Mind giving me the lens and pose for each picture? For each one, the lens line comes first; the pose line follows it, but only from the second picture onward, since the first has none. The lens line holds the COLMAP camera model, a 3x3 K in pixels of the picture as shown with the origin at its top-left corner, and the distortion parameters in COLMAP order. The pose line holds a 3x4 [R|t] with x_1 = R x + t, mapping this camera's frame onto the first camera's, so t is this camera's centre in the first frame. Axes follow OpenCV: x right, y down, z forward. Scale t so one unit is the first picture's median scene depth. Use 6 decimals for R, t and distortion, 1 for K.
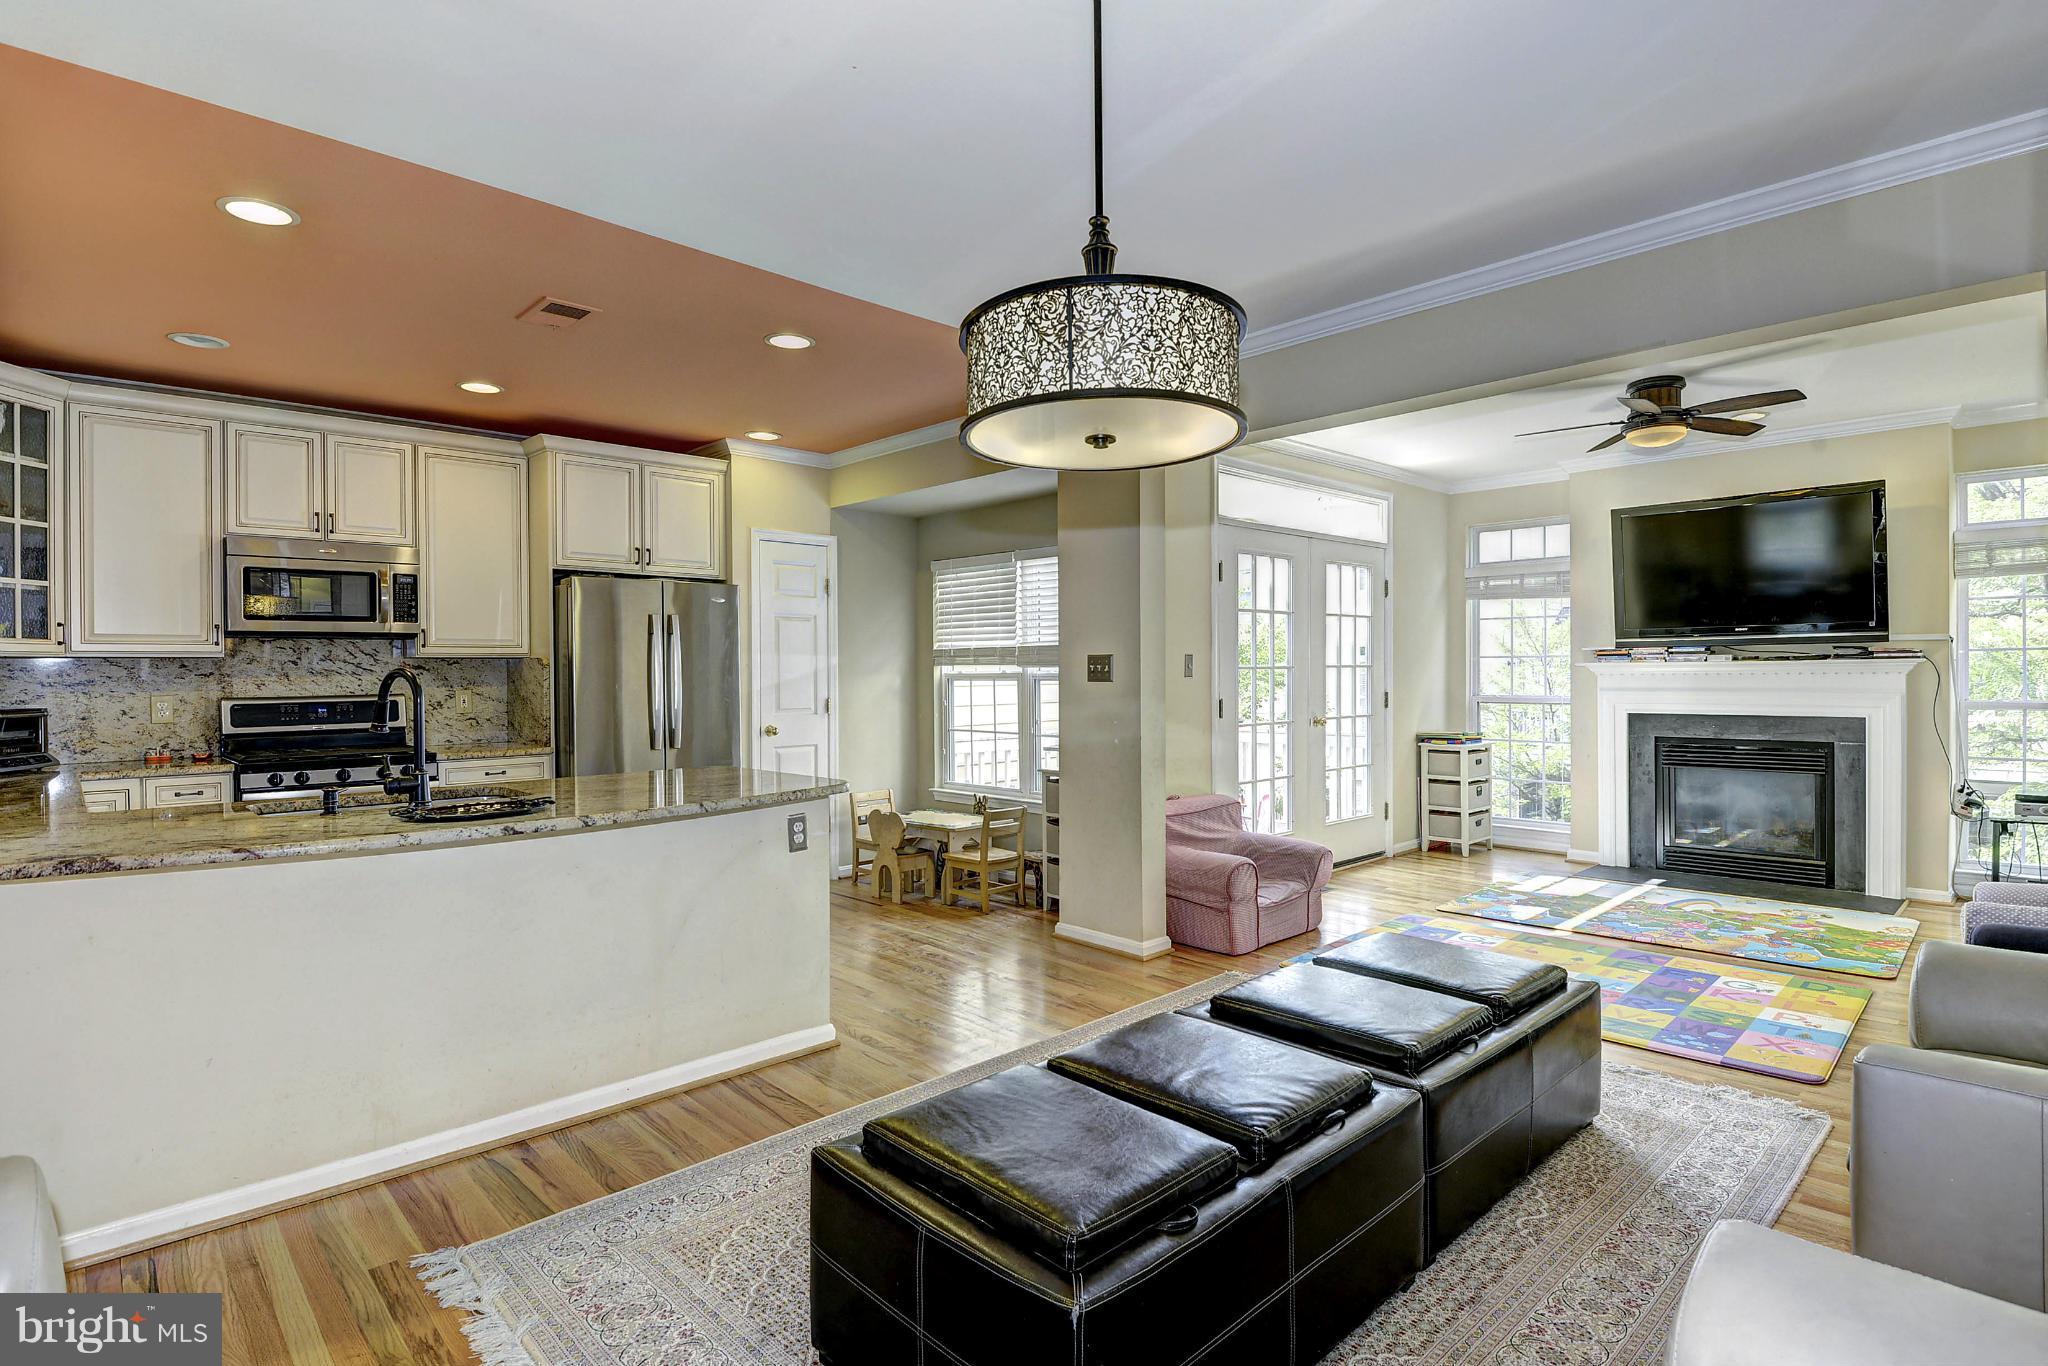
lens RADIAL K [[1027.6, 0, 1023.9], [0, 1027.6, 666.5], [0, 0, 1]] dist [-0.020317, 0.000185]
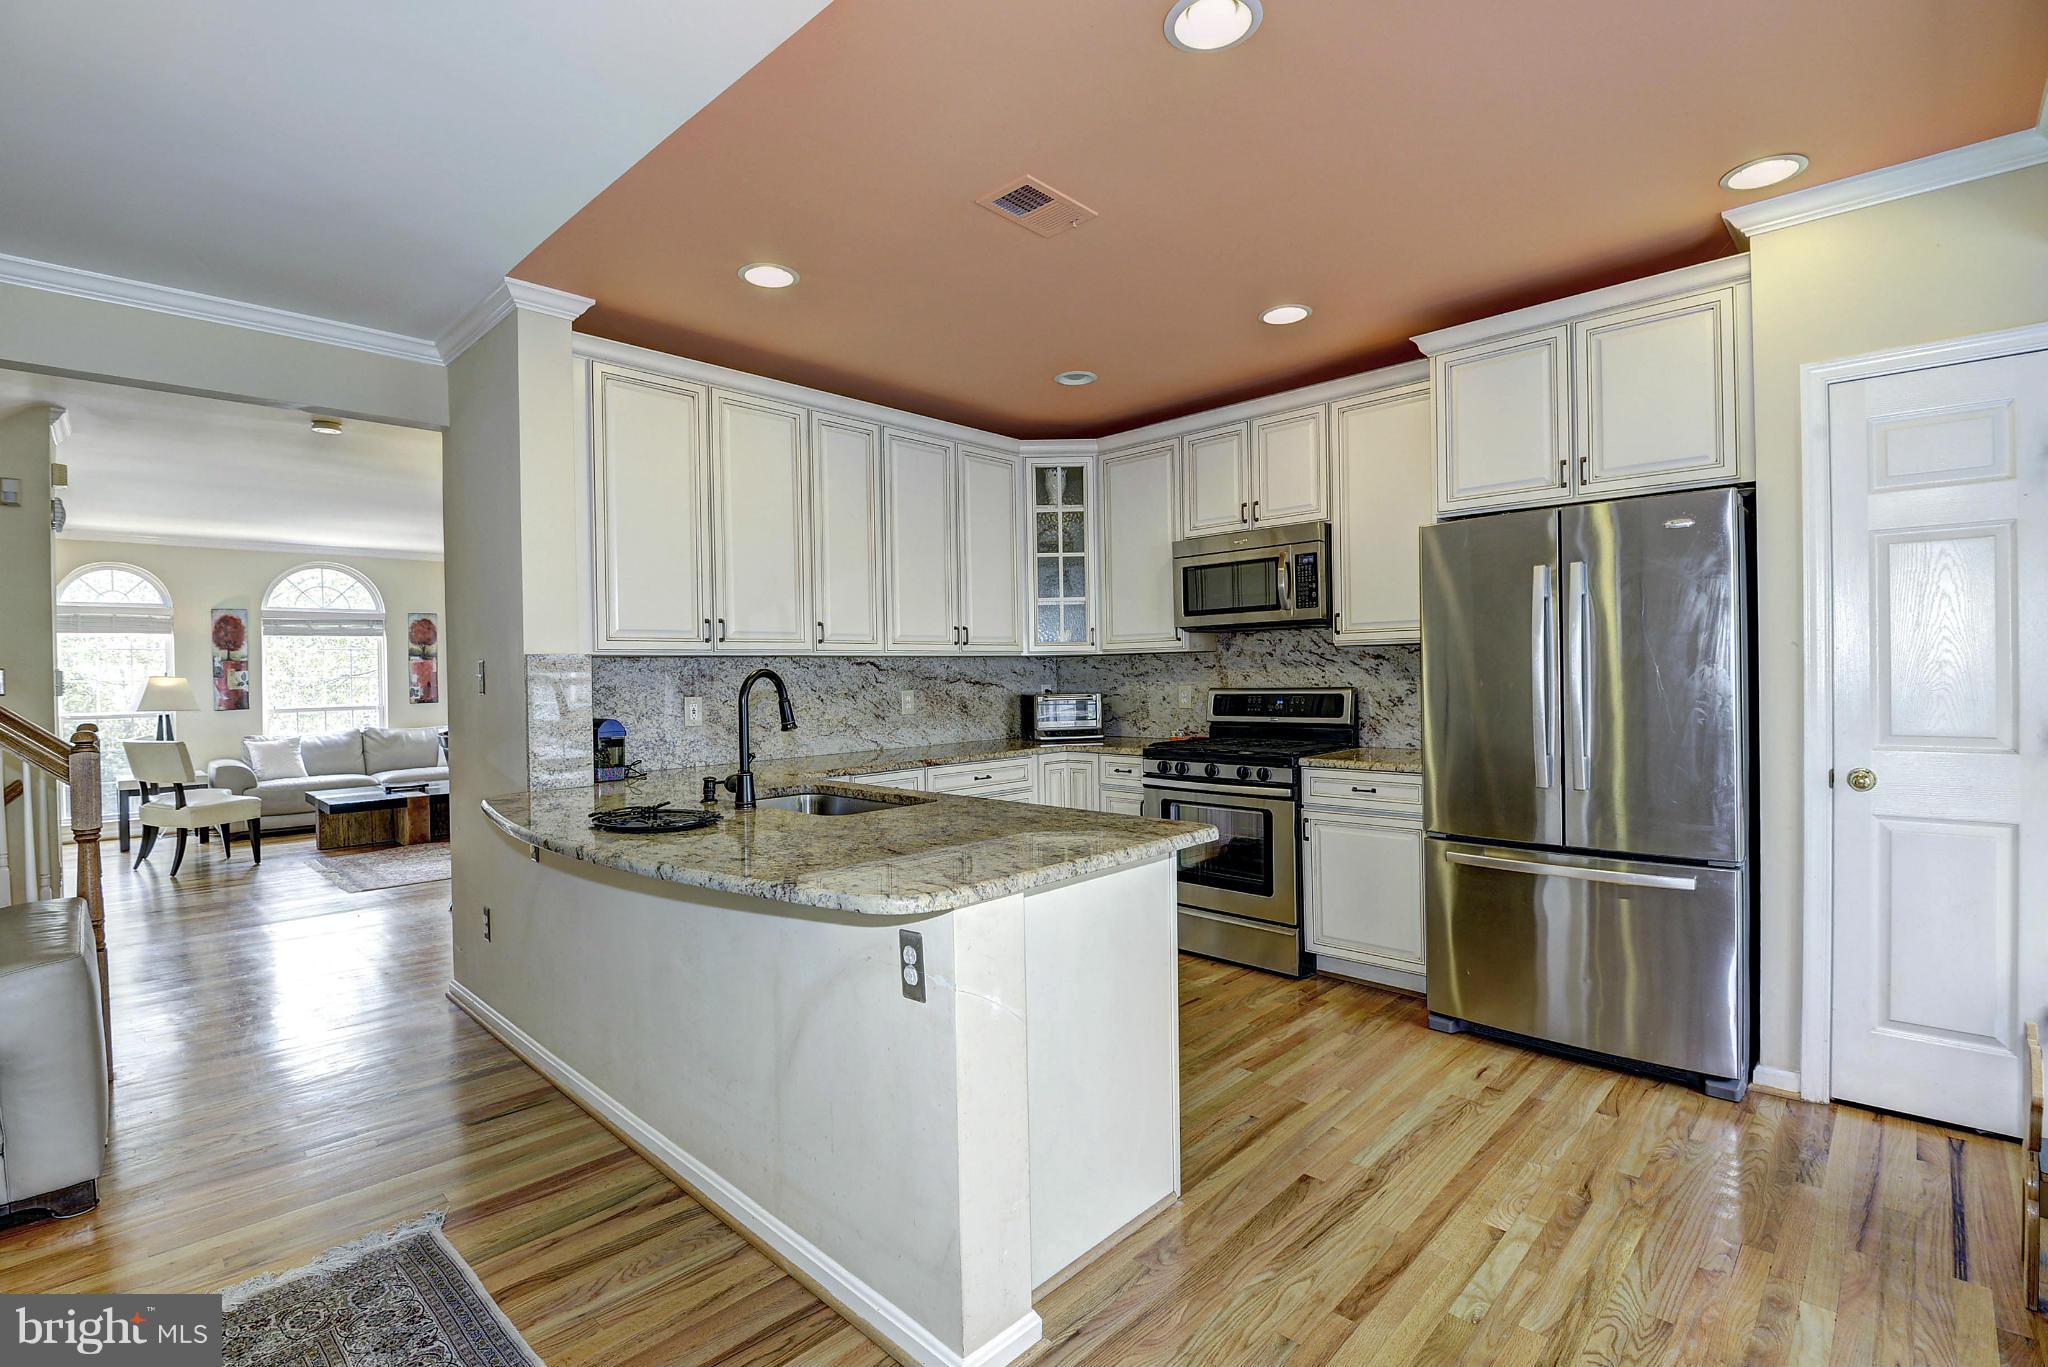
lens RADIAL K [[922.1, 0, 975.6], [0, 922.1, 674.9], [0, 0, 1]] dist [-0.001055, -0.007049]
pose [[0.026999, 0.010271, -0.999583, 0.193089], [0.020520, 0.999731, 0.010827, 0.000908], [0.999425, -0.020803, 0.026781, 0.689565]]
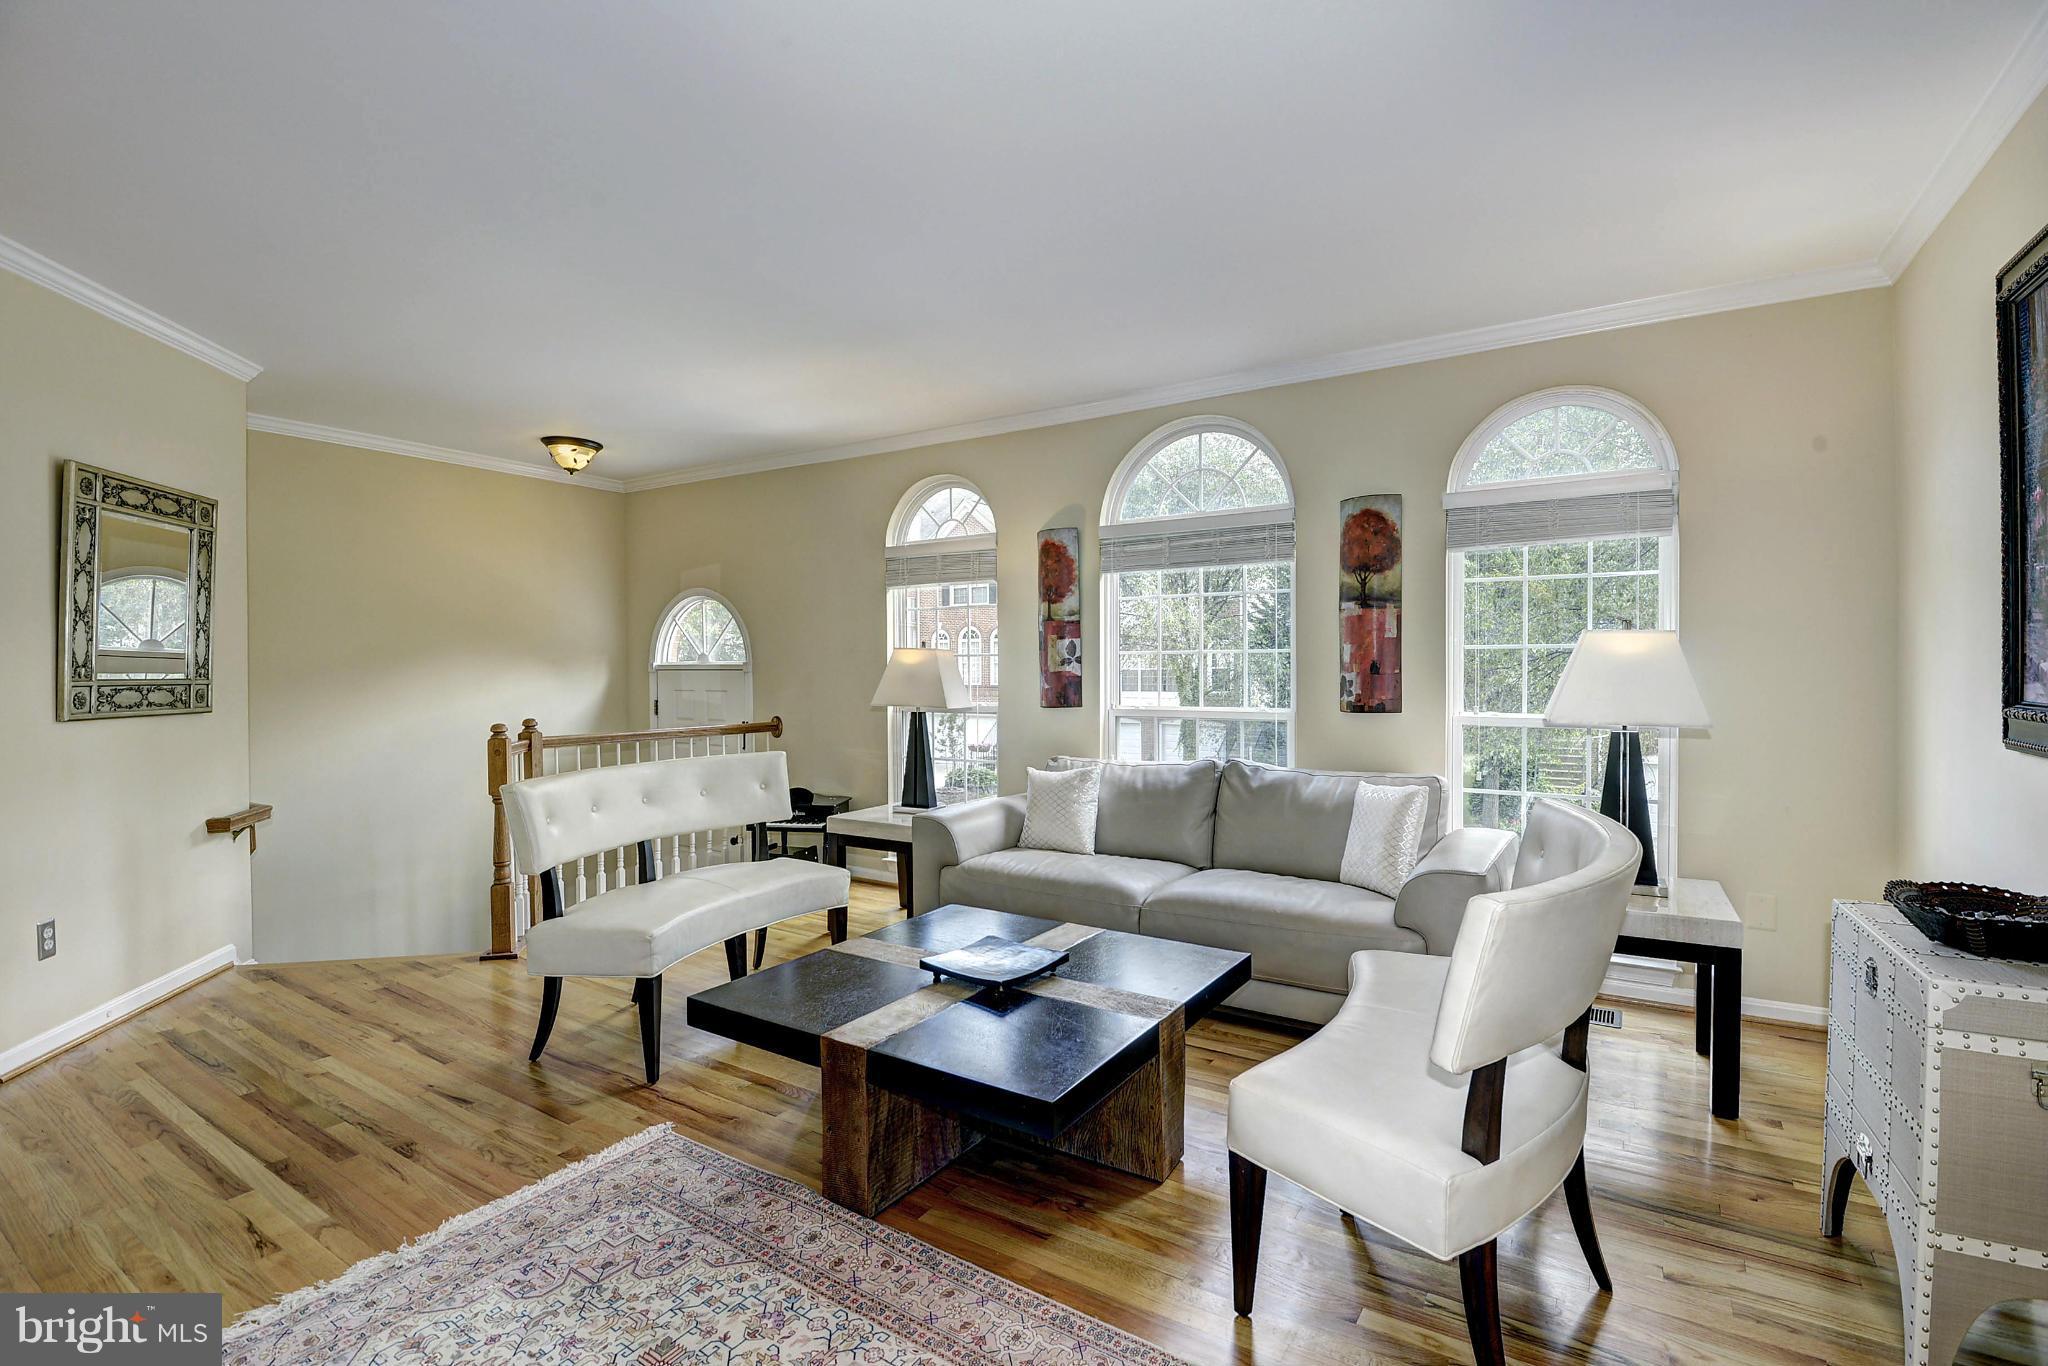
lens RADIAL K [[922.1, 0, 1023.6], [0, 922.1, 680.3], [0, 0, 1]] dist [-0.001055, -0.007049]
pose [[-0.969228, 0.015753, -0.245659, -1.289313], [0.012730, 0.999823, 0.013889, 0.013919], [0.245834, 0.010335, -0.969257, 0.294000]]
